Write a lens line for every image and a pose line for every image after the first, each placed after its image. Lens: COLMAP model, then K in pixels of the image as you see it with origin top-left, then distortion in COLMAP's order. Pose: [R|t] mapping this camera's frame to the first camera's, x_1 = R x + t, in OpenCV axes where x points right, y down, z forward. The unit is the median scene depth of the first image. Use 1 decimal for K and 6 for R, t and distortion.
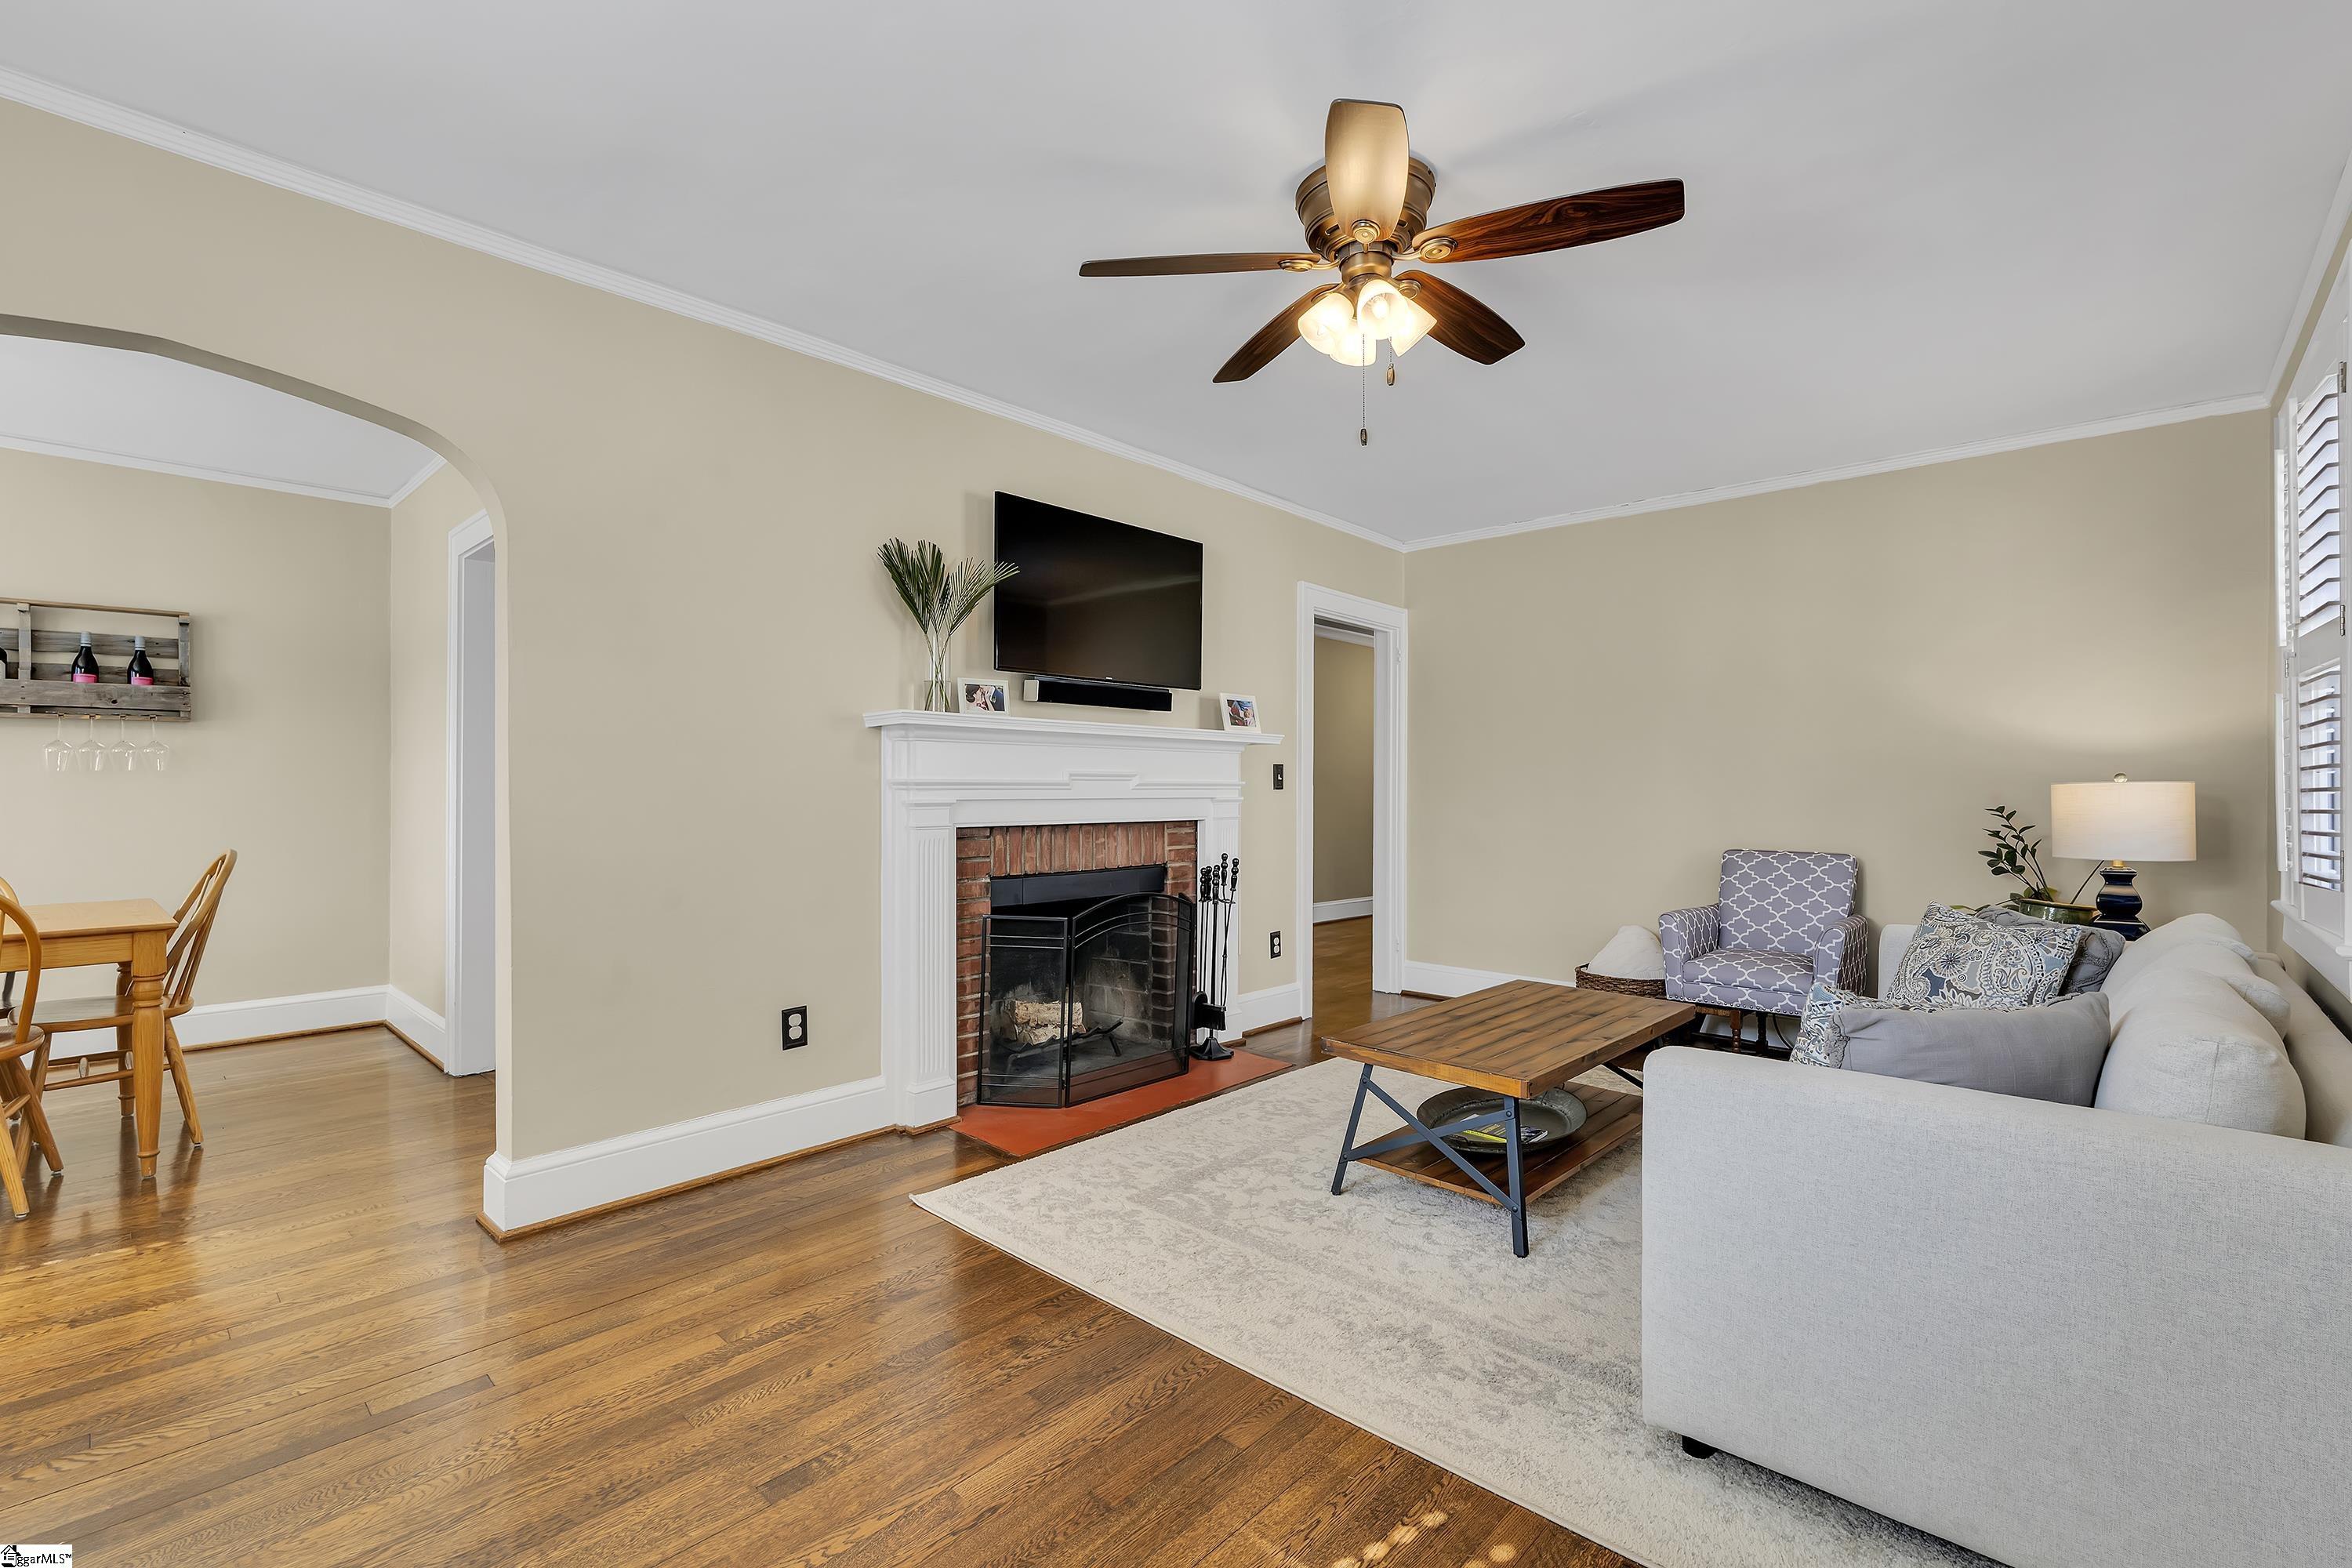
lens RADIAL K [[1034.4, 0, 1174.0], [0, 1034.4, 779.2], [0, 0, 1]] dist [-0.001311, -0.000079]
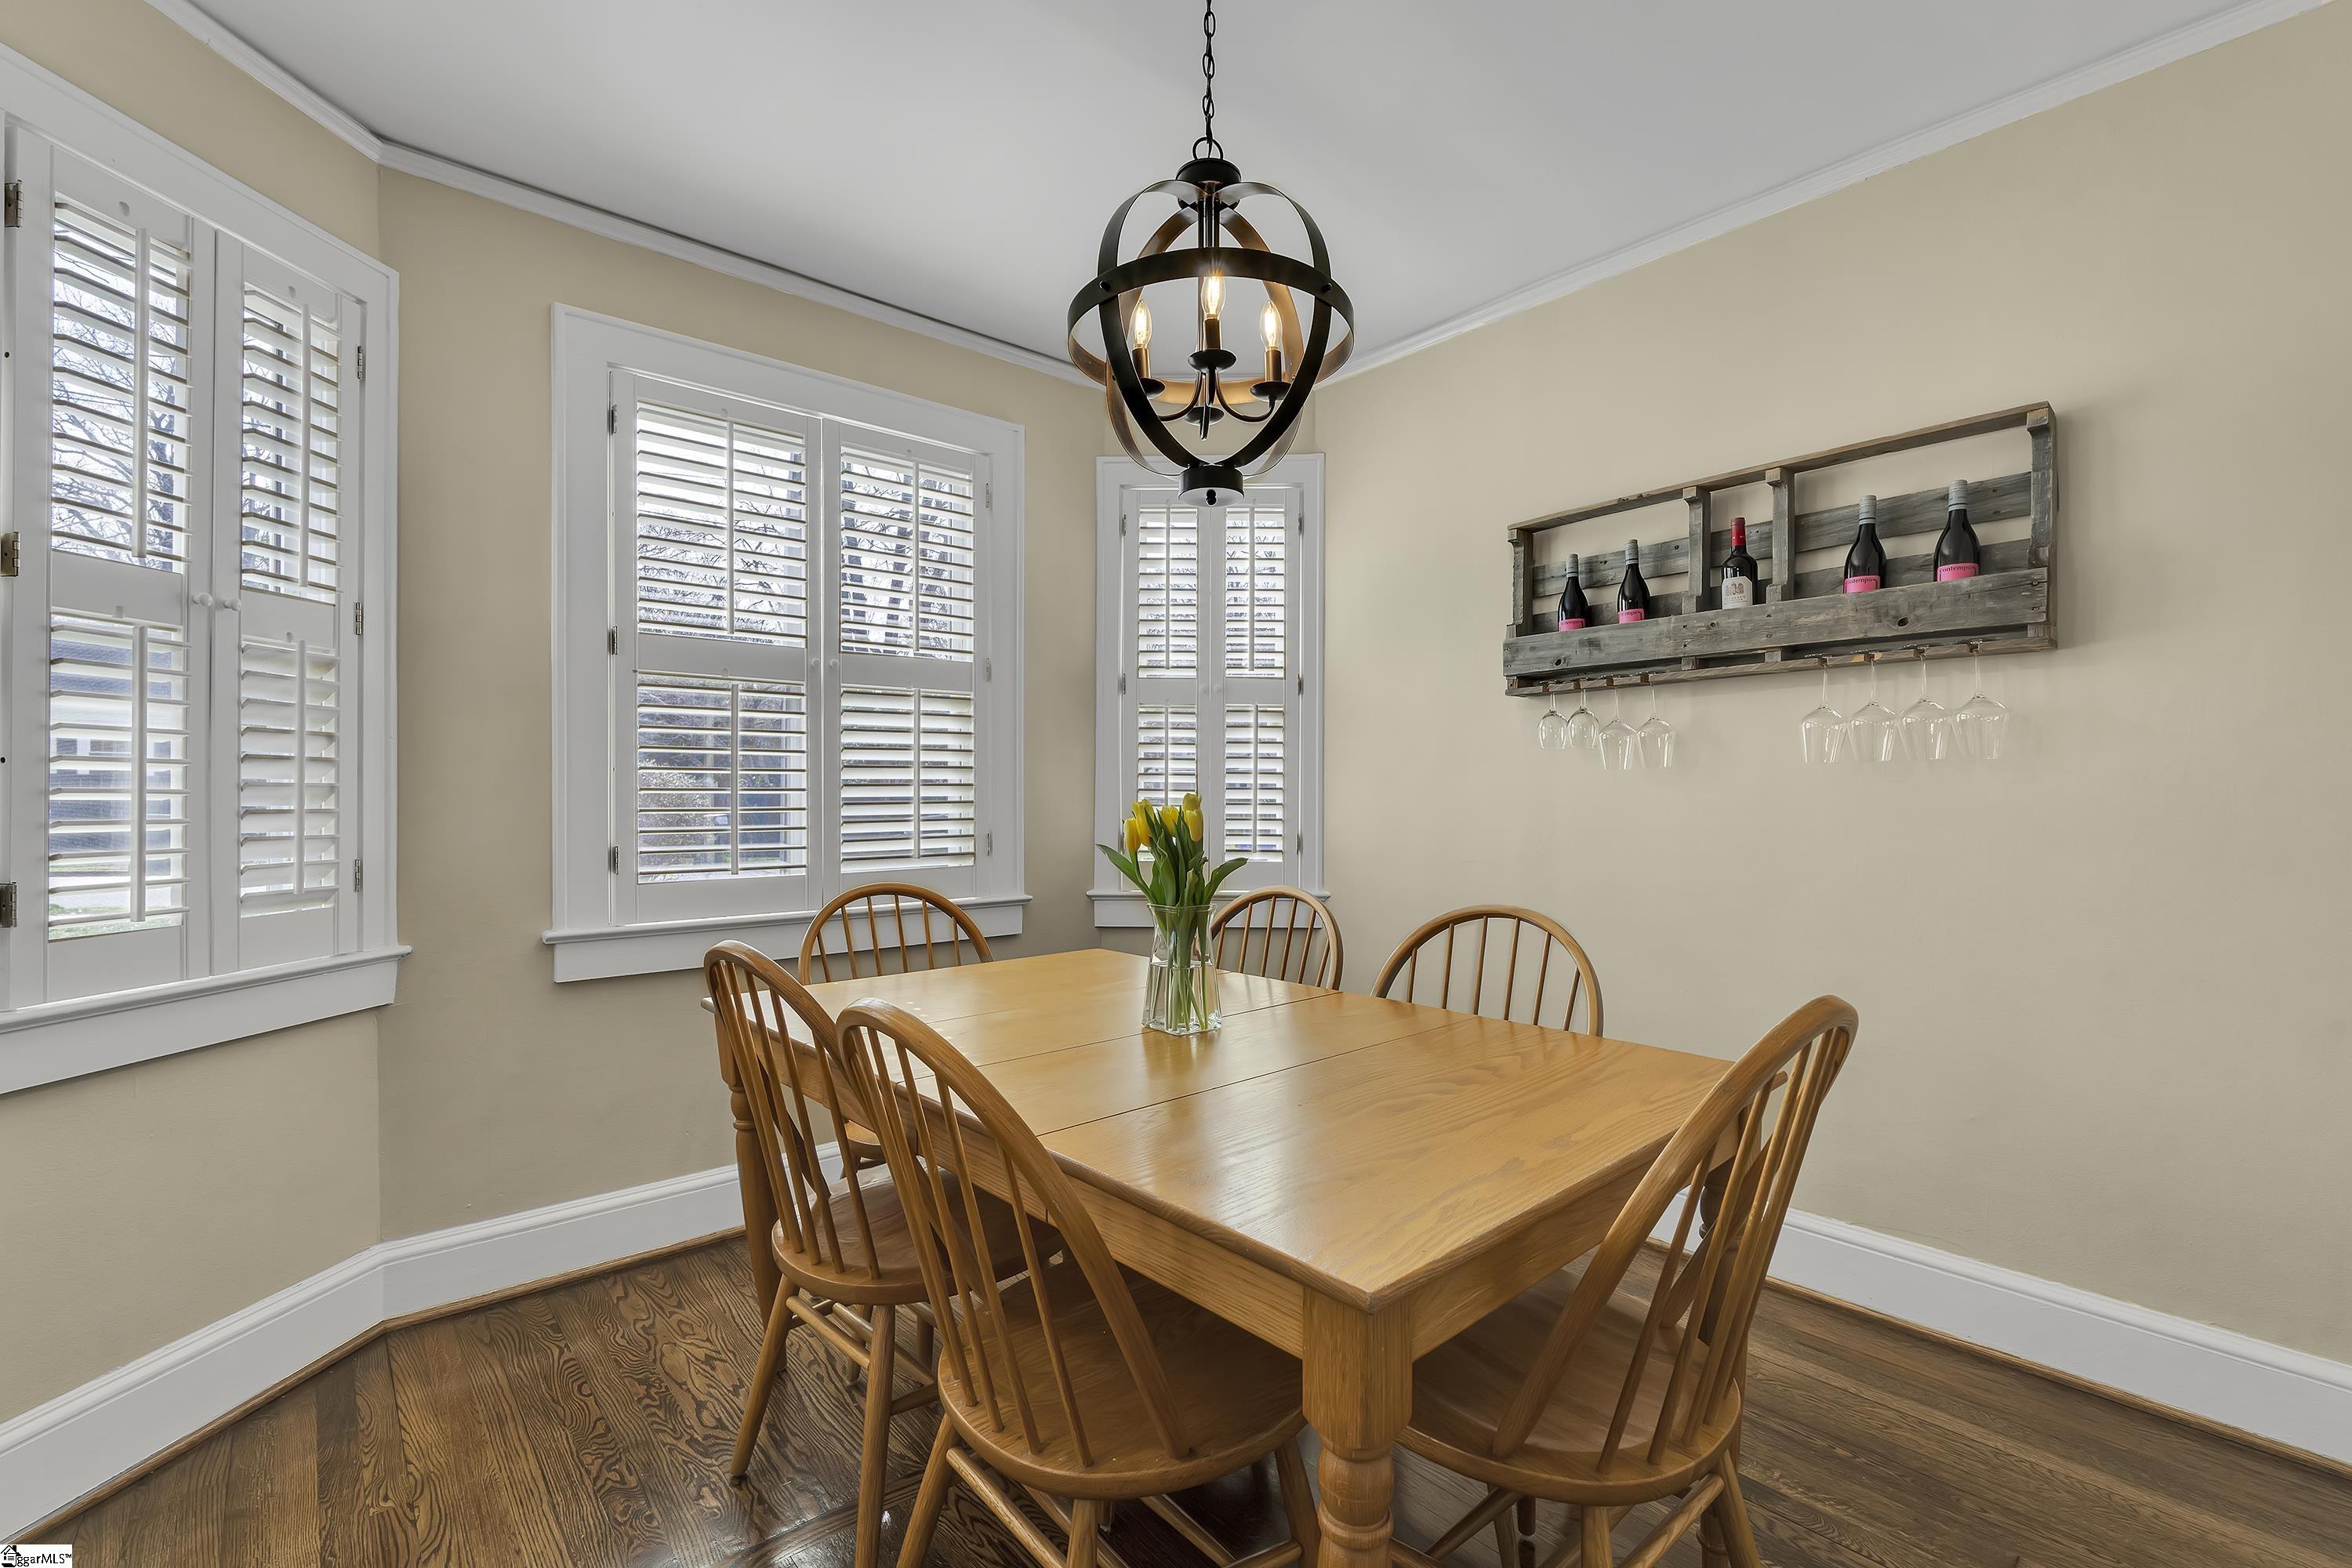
lens RADIAL K [[1034.4, 0, 1176.1], [0, 1034.4, 786.4], [0, 0, 1]] dist [-0.001311, -0.000079]
pose [[-0.108369, -0.005621, -0.994095, -0.479932], [0.003532, 0.999976, -0.006039, 0.006936], [0.994105, -0.004166, -0.108346, 0.692127]]
